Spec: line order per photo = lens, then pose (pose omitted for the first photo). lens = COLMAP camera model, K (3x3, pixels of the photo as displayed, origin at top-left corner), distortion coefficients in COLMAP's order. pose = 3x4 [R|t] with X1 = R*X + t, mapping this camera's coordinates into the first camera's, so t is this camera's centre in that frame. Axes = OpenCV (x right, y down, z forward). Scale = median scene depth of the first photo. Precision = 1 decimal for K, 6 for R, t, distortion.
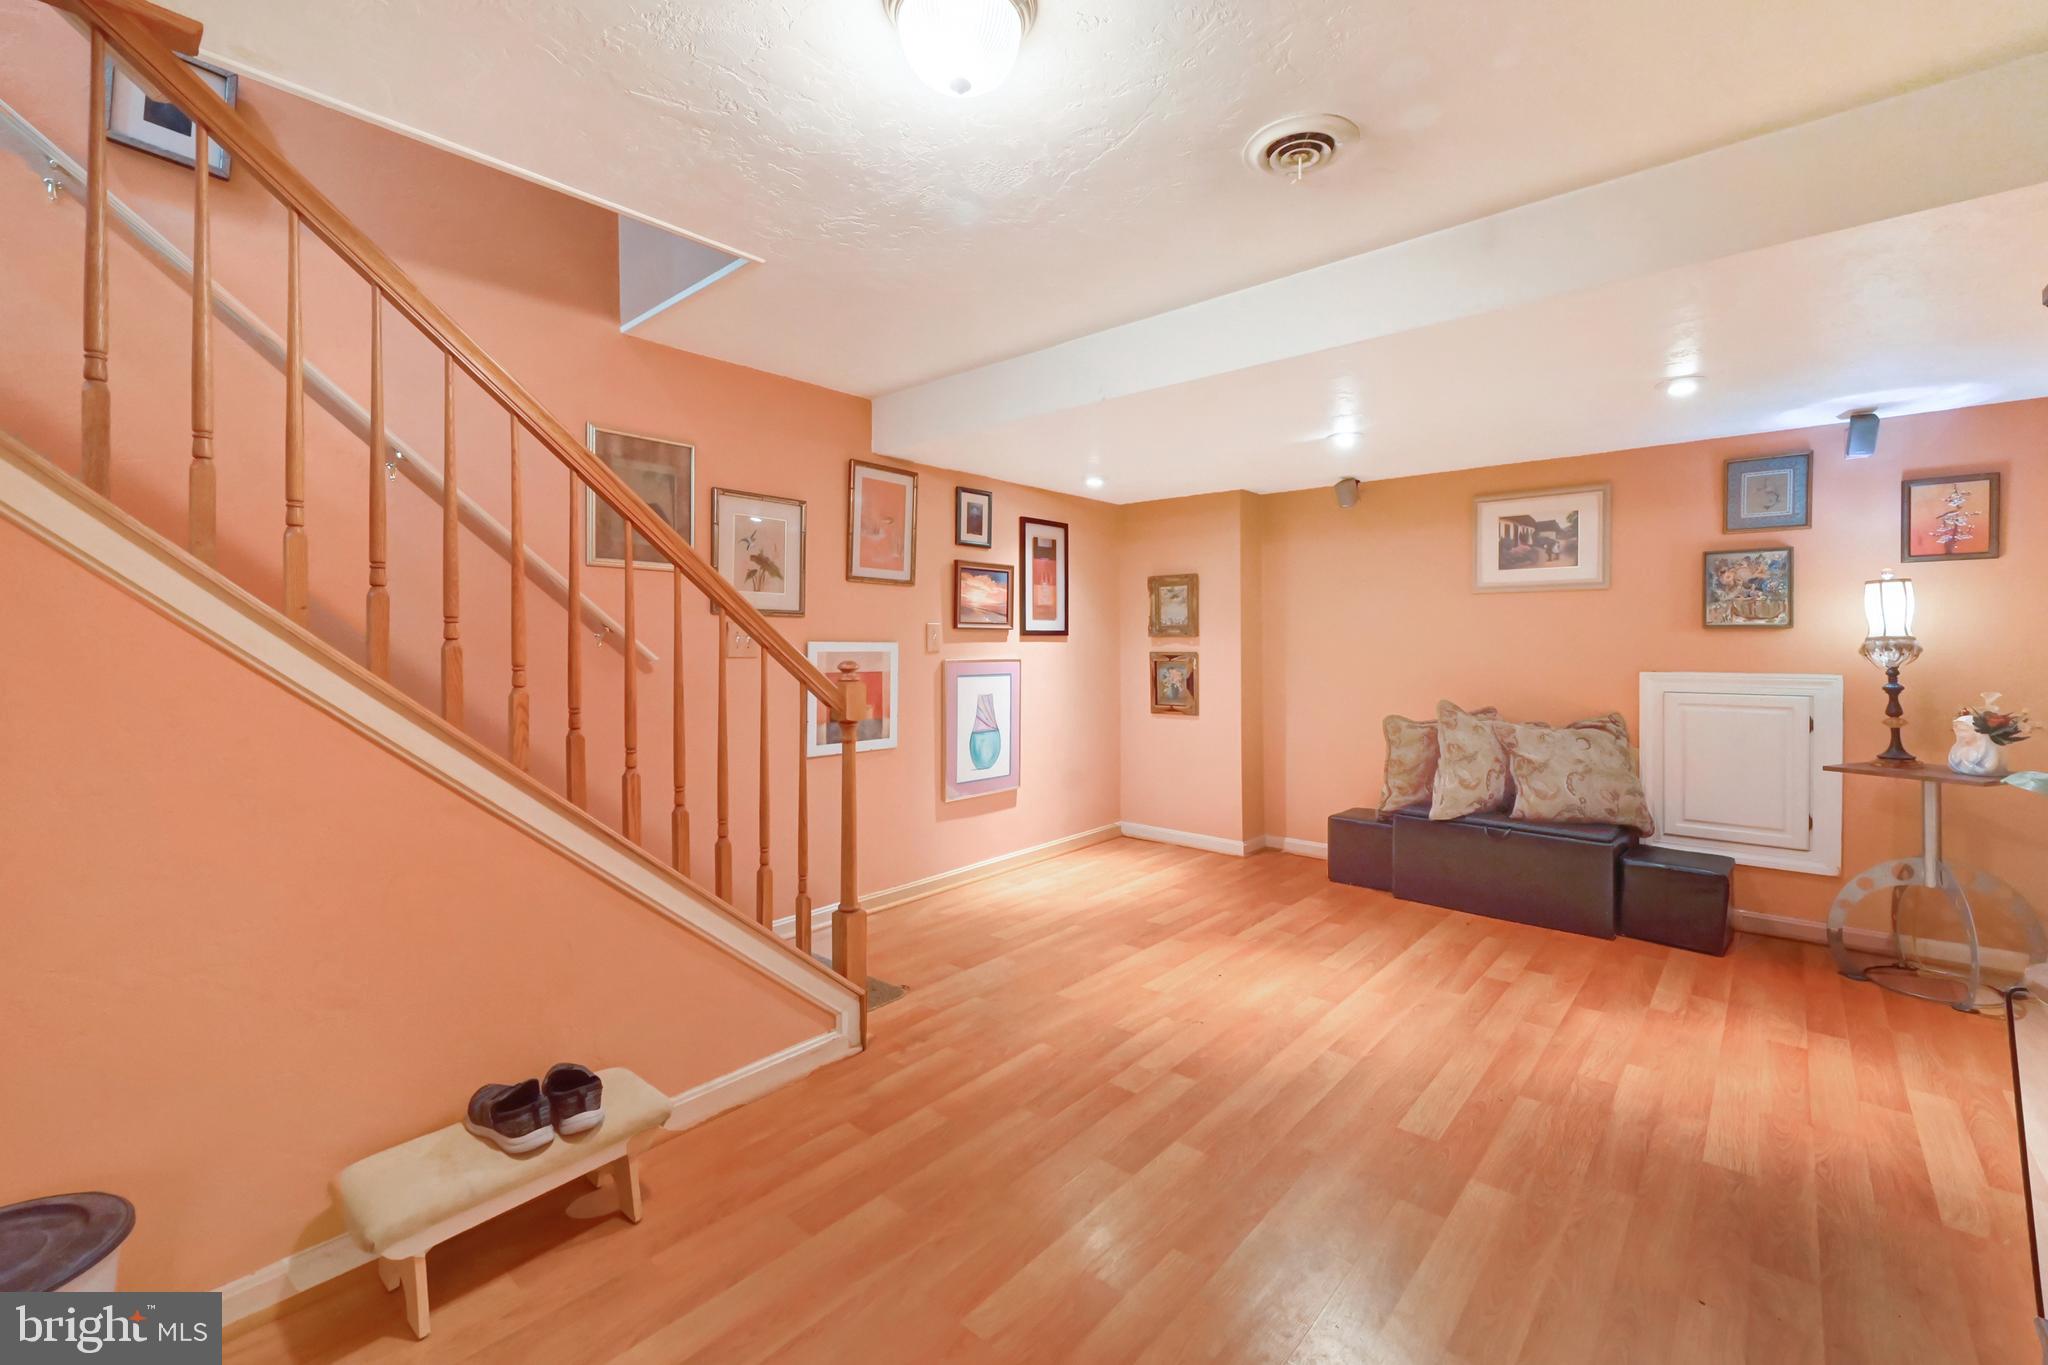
lens RADIAL K [[830.6, 0, 1030.6], [0, 830.6, 632.4], [0, 0, 1]] dist [0.001331, 0.000201]
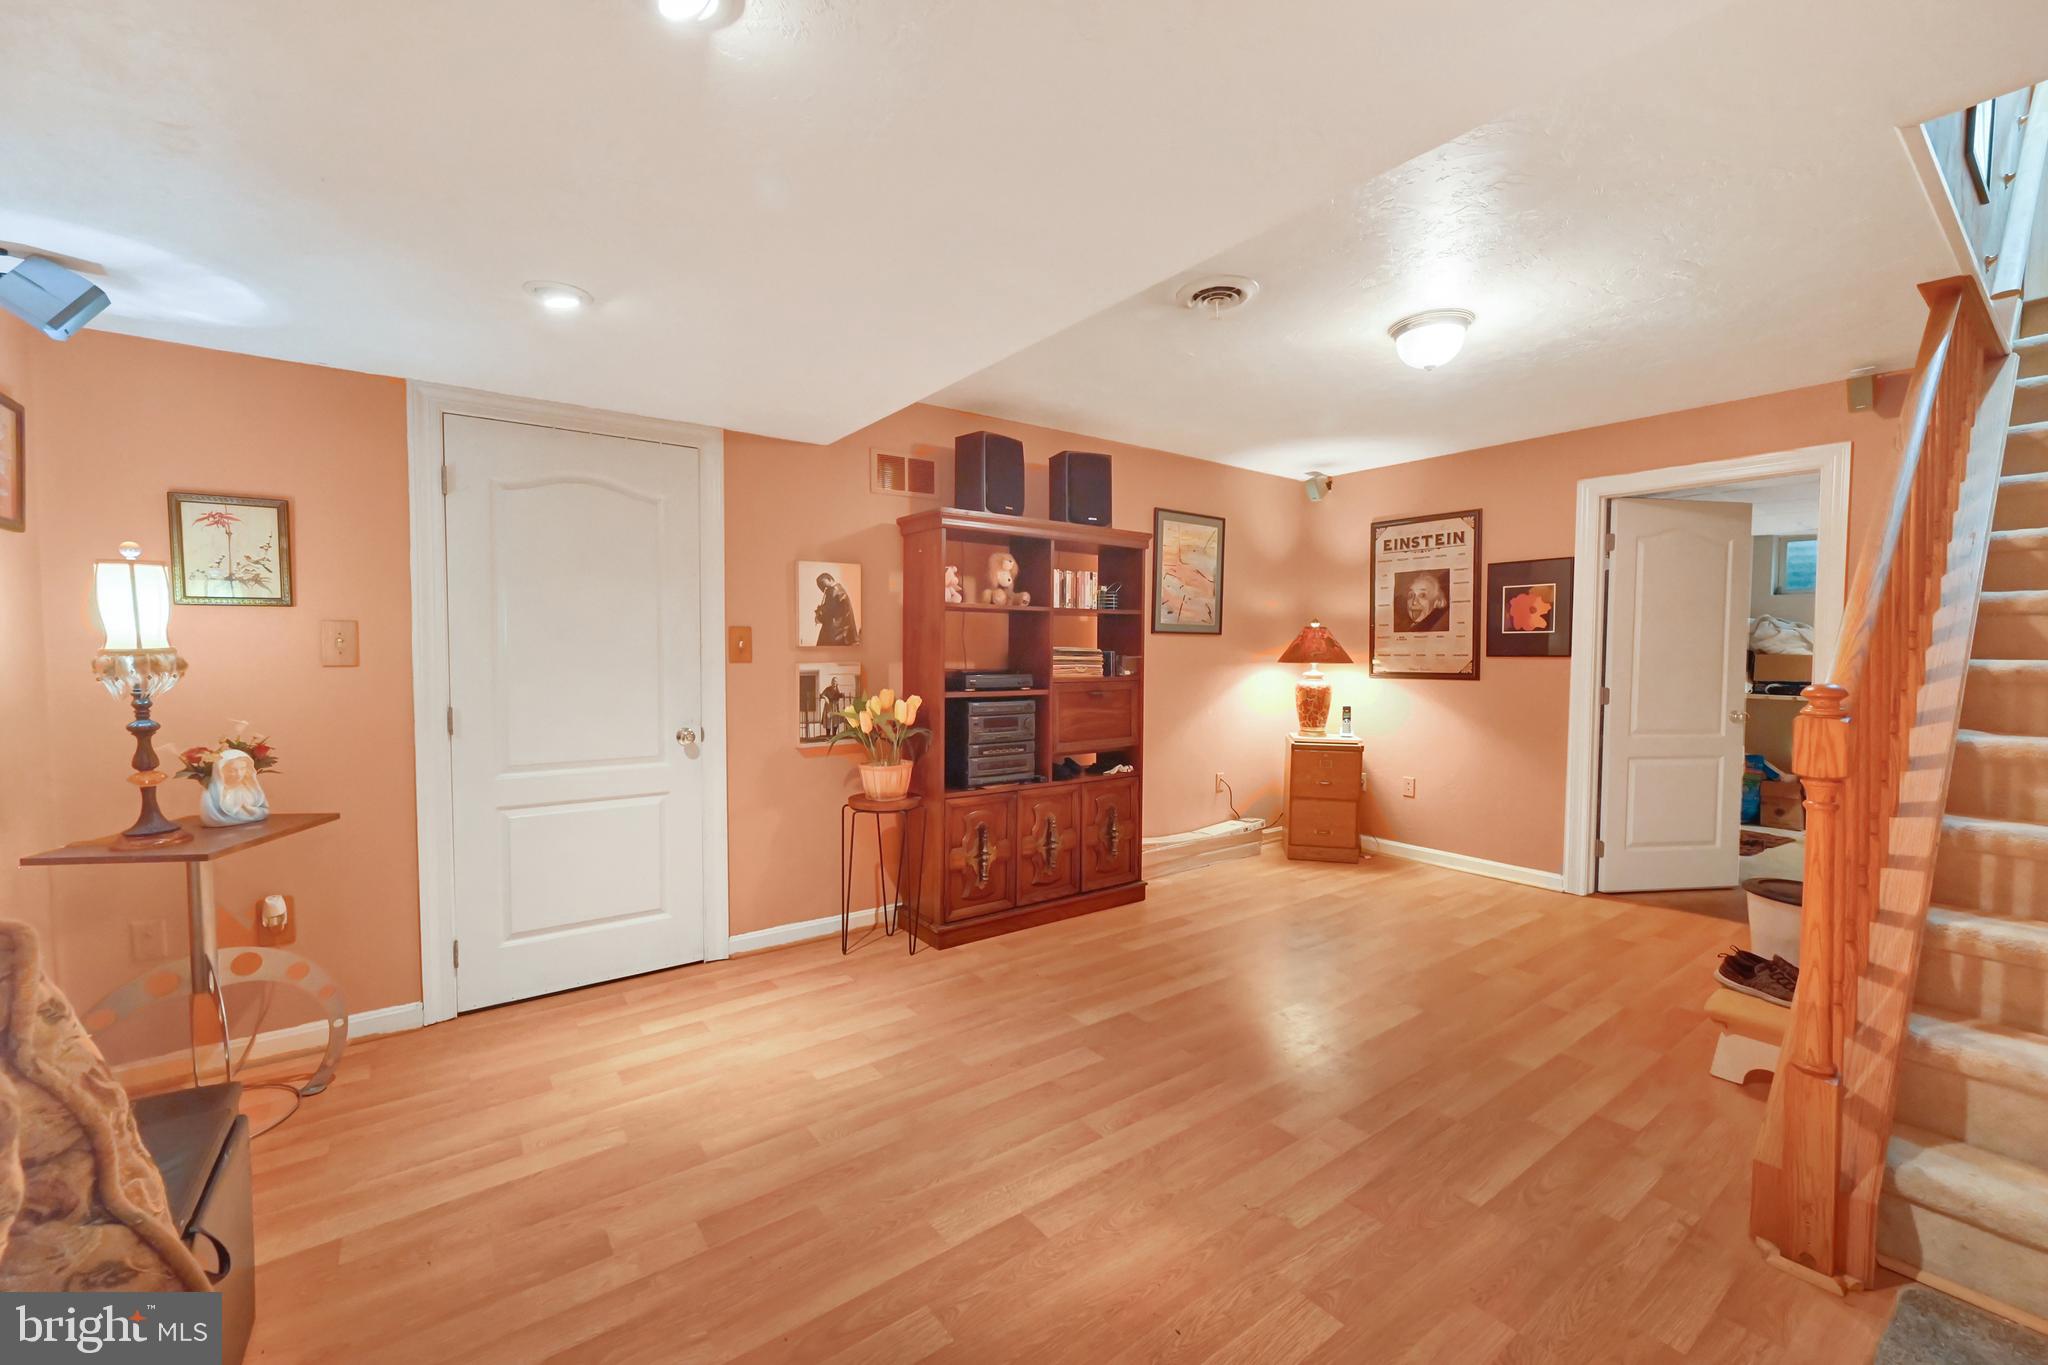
lens RADIAL K [[823.0, 0, 1031.6], [0, 823.0, 680.6], [0, 0, 1]] dist [0.000722, 0.000065]
pose [[-0.981764, -0.008876, 0.189898, 0.243077], [-0.001887, 0.999315, 0.036956, 0.005398], [-0.190096, 0.035924, -0.981108, 1.612400]]
